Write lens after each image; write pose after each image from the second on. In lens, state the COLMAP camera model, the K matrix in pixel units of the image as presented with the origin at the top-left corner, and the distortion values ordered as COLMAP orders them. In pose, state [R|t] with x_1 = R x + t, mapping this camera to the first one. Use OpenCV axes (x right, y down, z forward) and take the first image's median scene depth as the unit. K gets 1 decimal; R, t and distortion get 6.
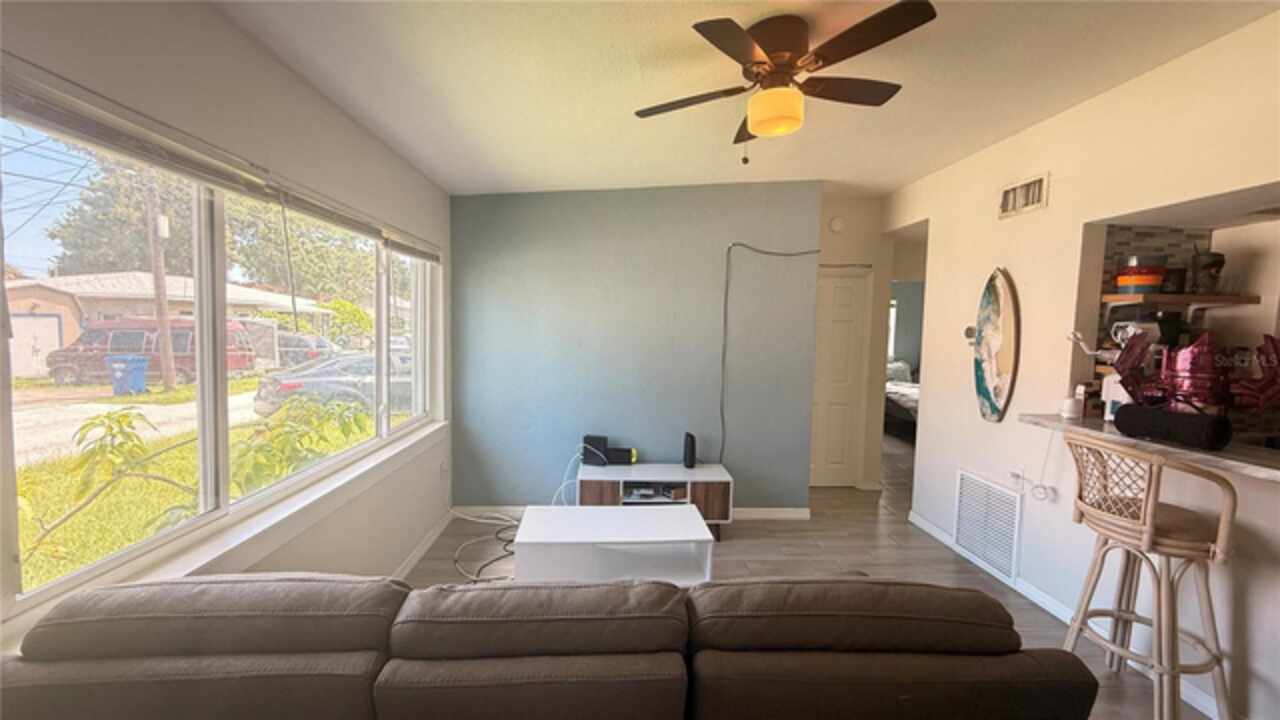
lens RADIAL K [[511.2, 0, 638.5], [0, 511.2, 361.9], [0, 0, 1]] dist [0.000043, -0.000150]
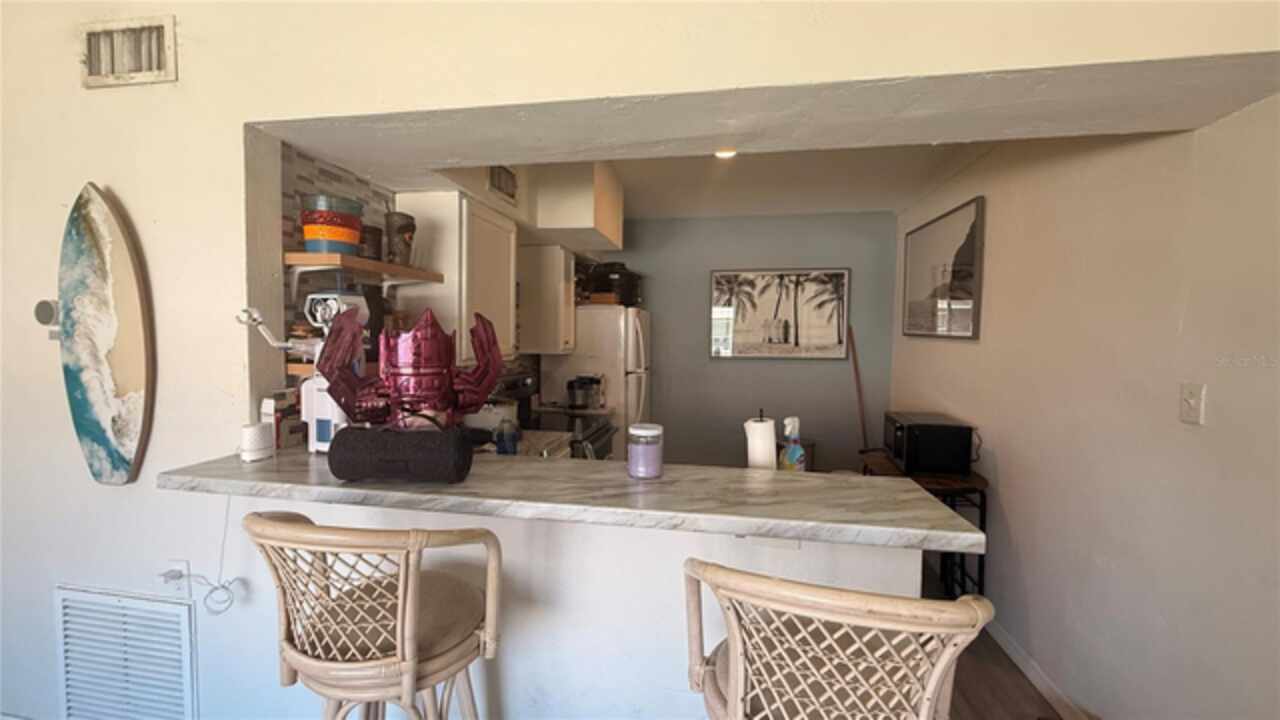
lens RADIAL K [[511.2, 0, 638.5], [0, 511.2, 361.9], [0, 0, 1]] dist [0.000043, -0.000150]
pose [[0.226360, -0.072537, 0.971339, 0.388950], [0.060068, 0.996365, 0.060408, -0.007947], [-0.972190, 0.044673, 0.229894, 0.443151]]
